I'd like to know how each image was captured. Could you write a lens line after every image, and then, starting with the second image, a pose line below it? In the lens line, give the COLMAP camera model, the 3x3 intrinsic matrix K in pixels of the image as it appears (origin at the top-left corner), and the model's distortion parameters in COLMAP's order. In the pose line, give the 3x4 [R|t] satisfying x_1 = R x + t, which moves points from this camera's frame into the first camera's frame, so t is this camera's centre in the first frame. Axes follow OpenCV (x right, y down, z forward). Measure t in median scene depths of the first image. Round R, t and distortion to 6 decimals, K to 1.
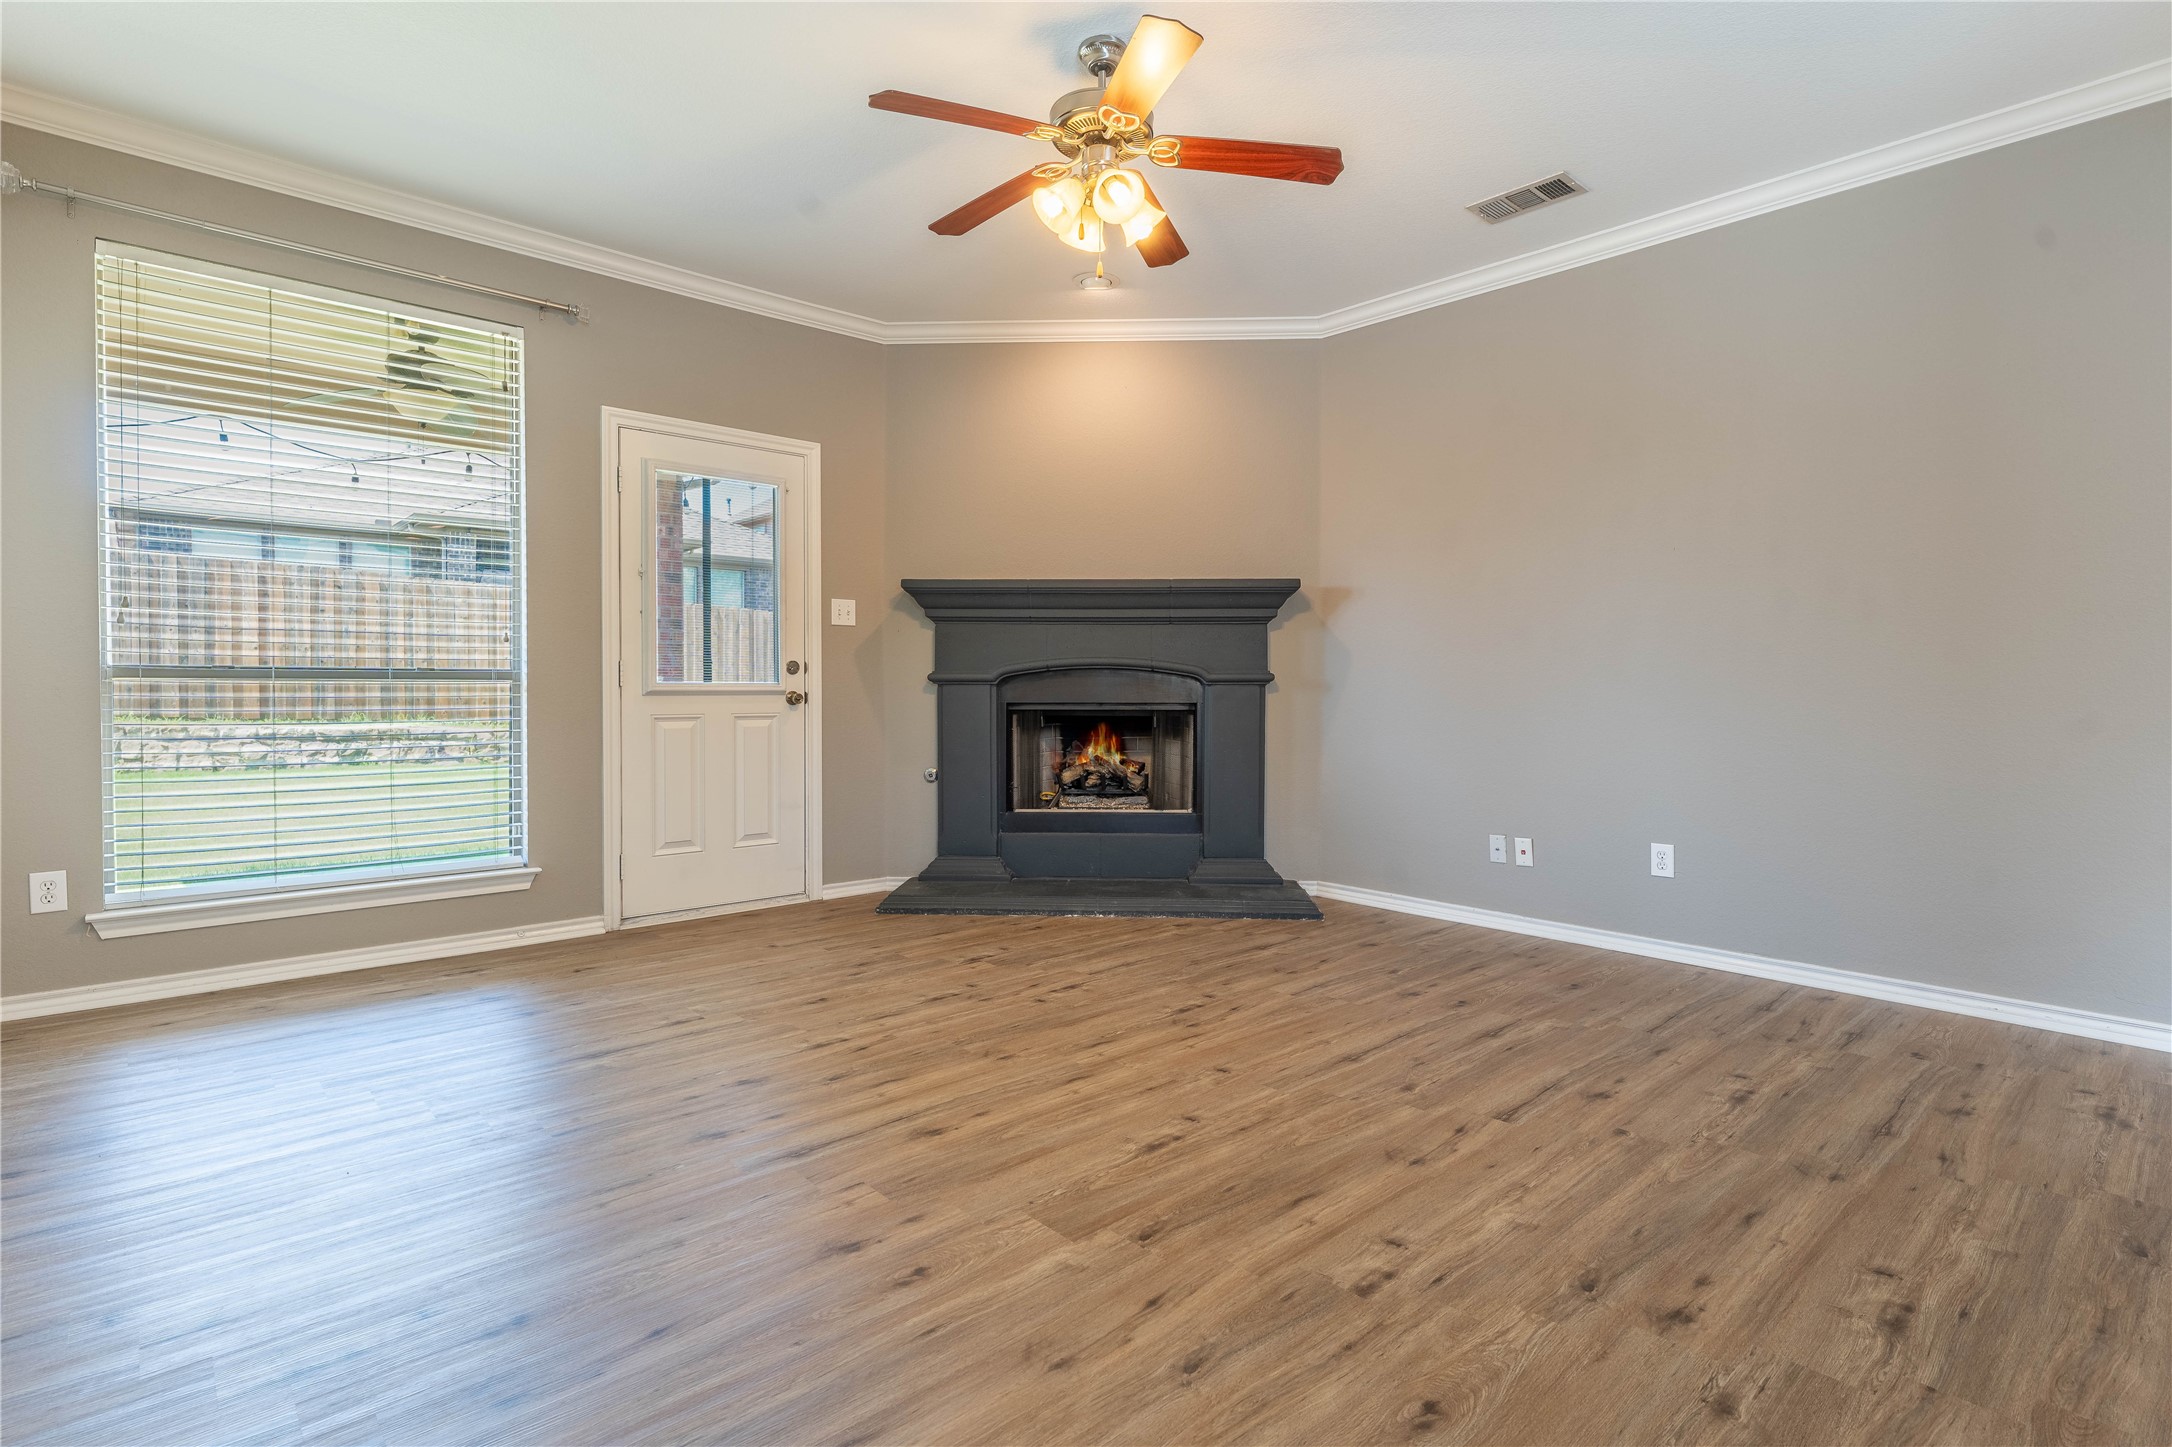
lens RADIAL K [[1050.4, 0, 1058.7], [0, 1050.4, 685.4], [0, 0, 1]] dist [0.004095, -0.003196]
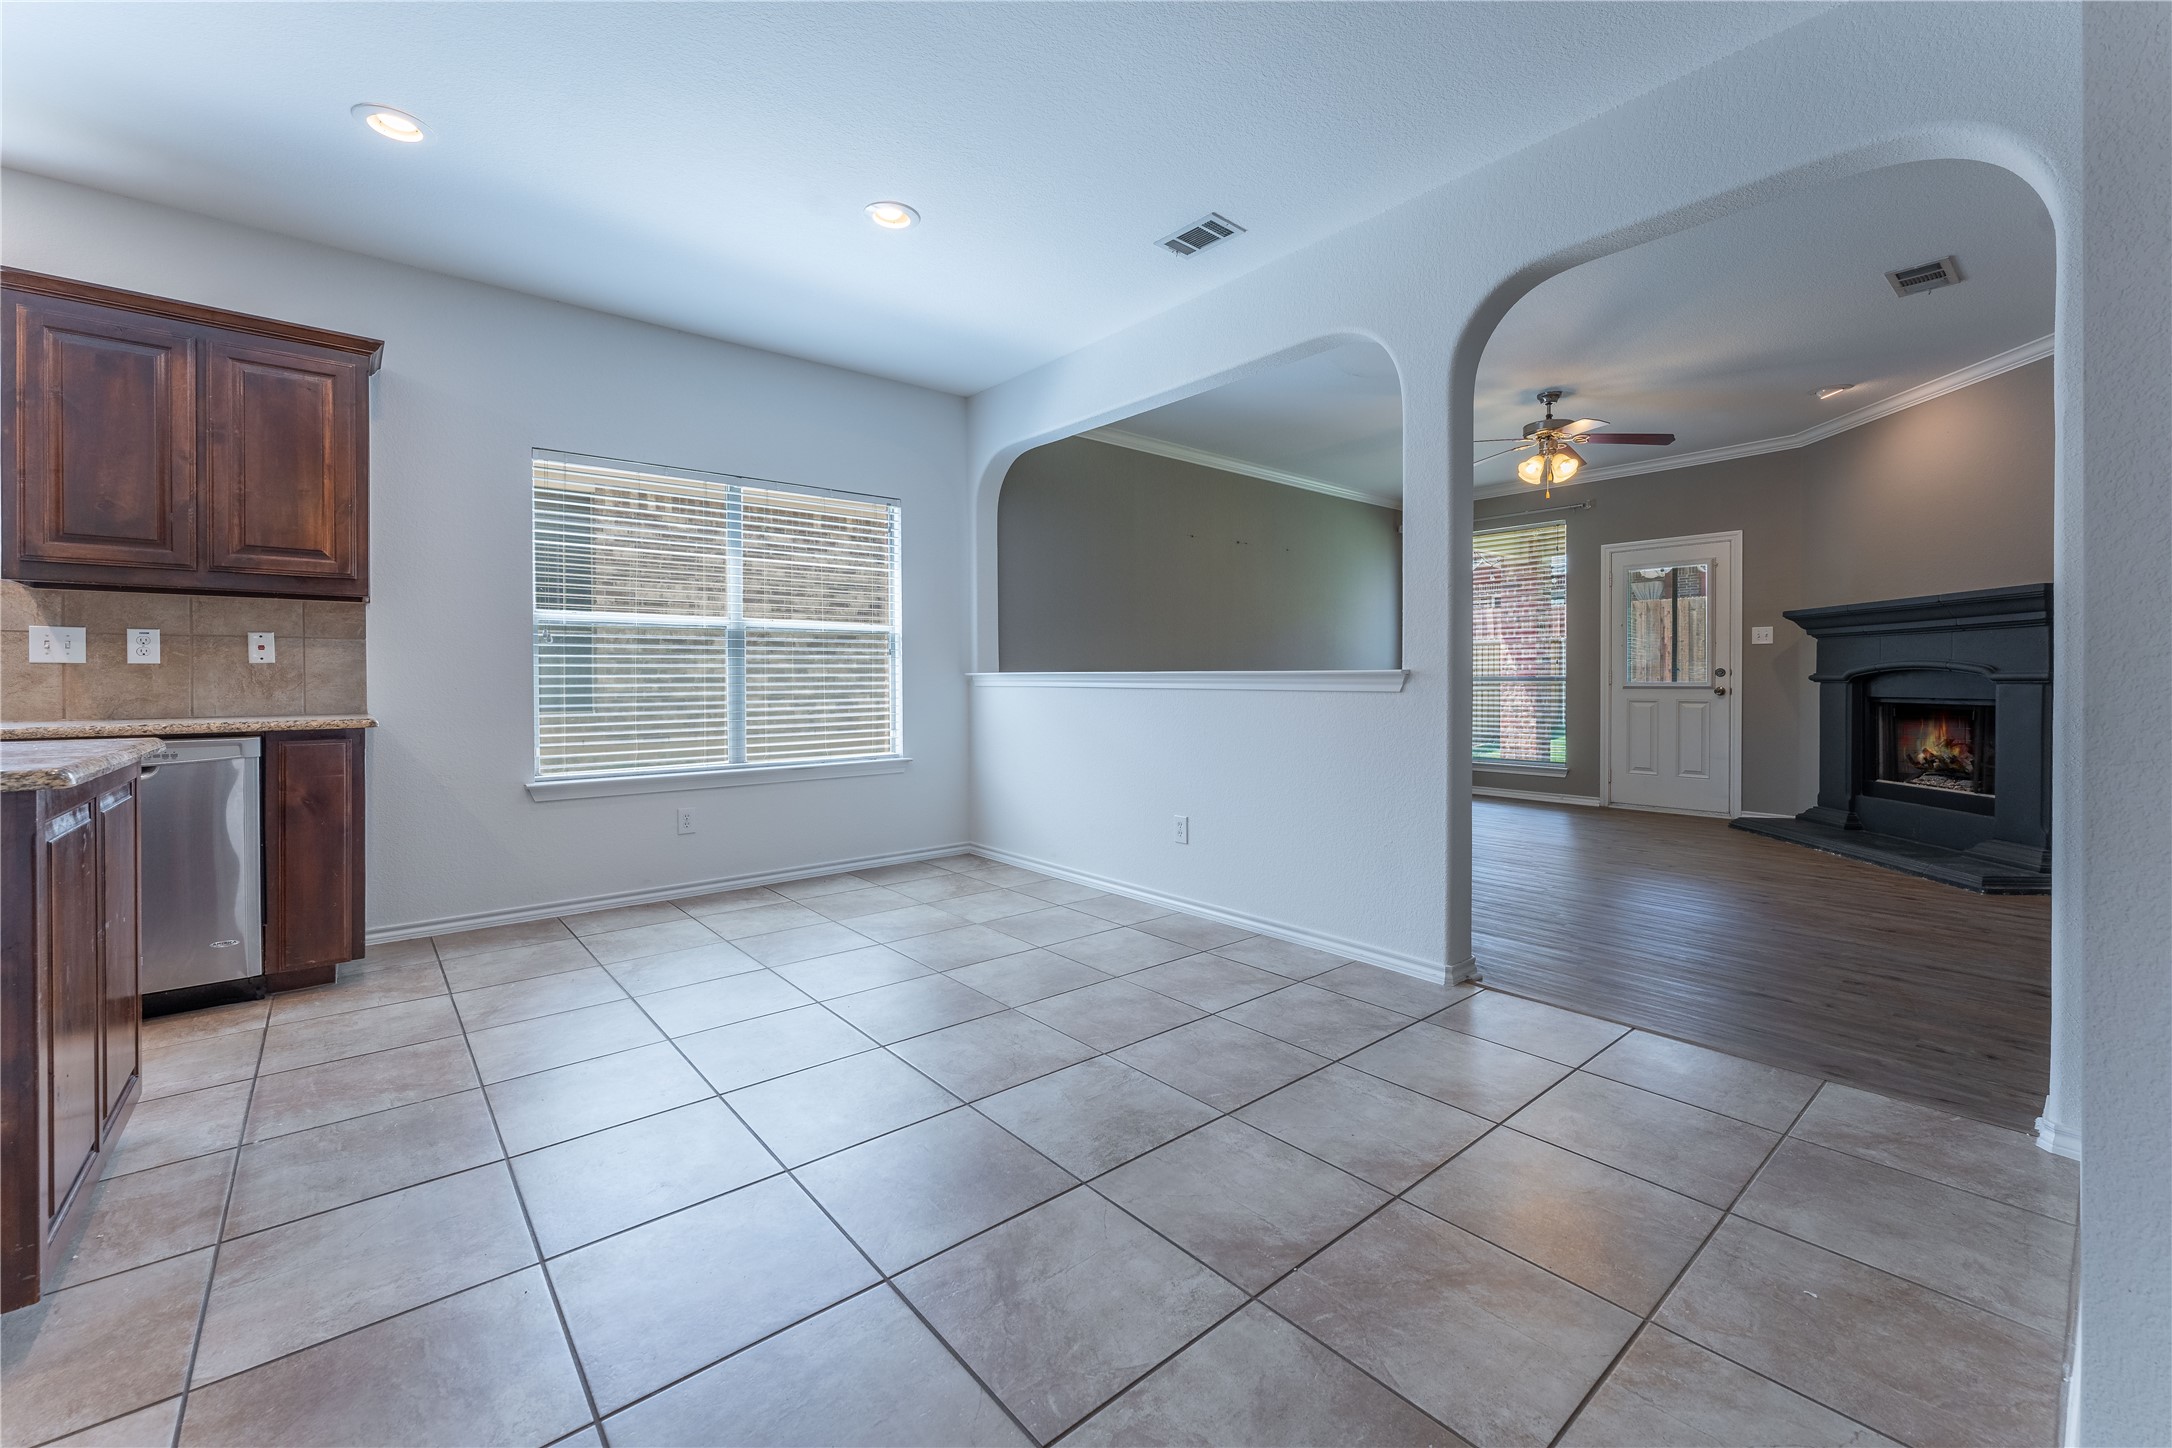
lens RADIAL K [[883.9, 0, 1120.1], [0, 883.9, 689.7], [0, 0, 1]] dist [-0.003982, 0.000579]
pose [[-0.013311, 0.010332, -0.999858, 1.820745], [0.003936, 0.999939, 0.010280, -0.013274], [0.999904, -0.003799, -0.013351, 0.136704]]
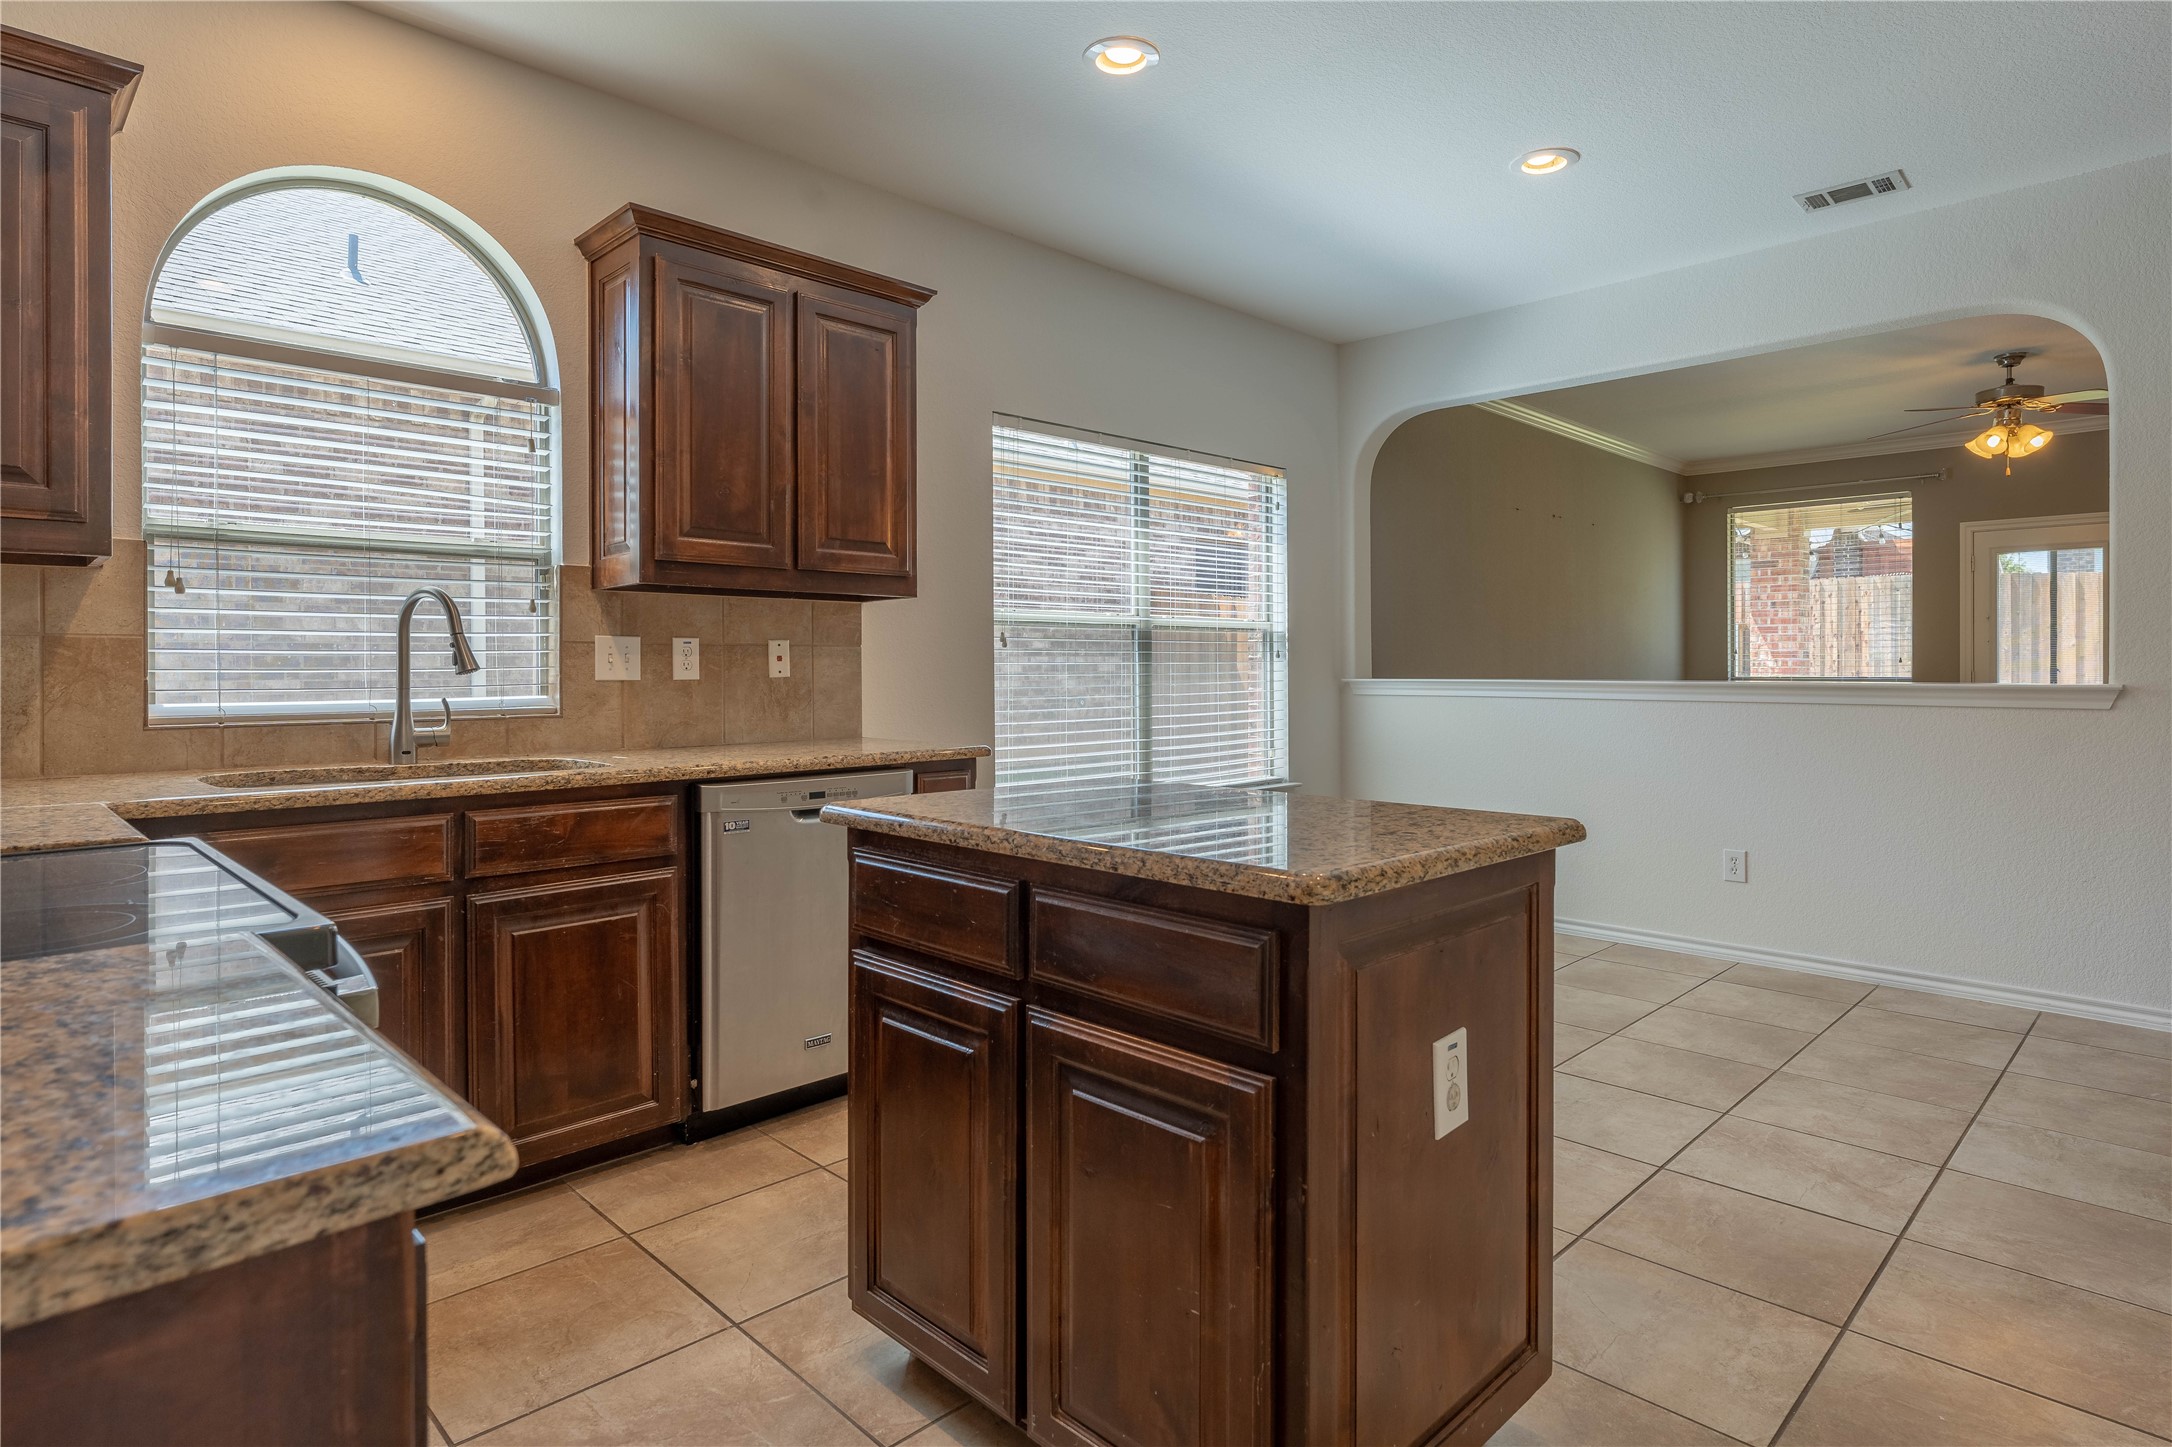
lens RADIAL K [[1169.3, 0, 1090.7], [0, 1169.3, 672.5], [0, 0, 1]] dist [0.007396, -0.005227]
pose [[0.060325, 0.001751, -0.998177, 1.955152], [0.004399, 0.999988, 0.002020, -0.046429], [0.998169, -0.004513, 0.060316, -0.729320]]
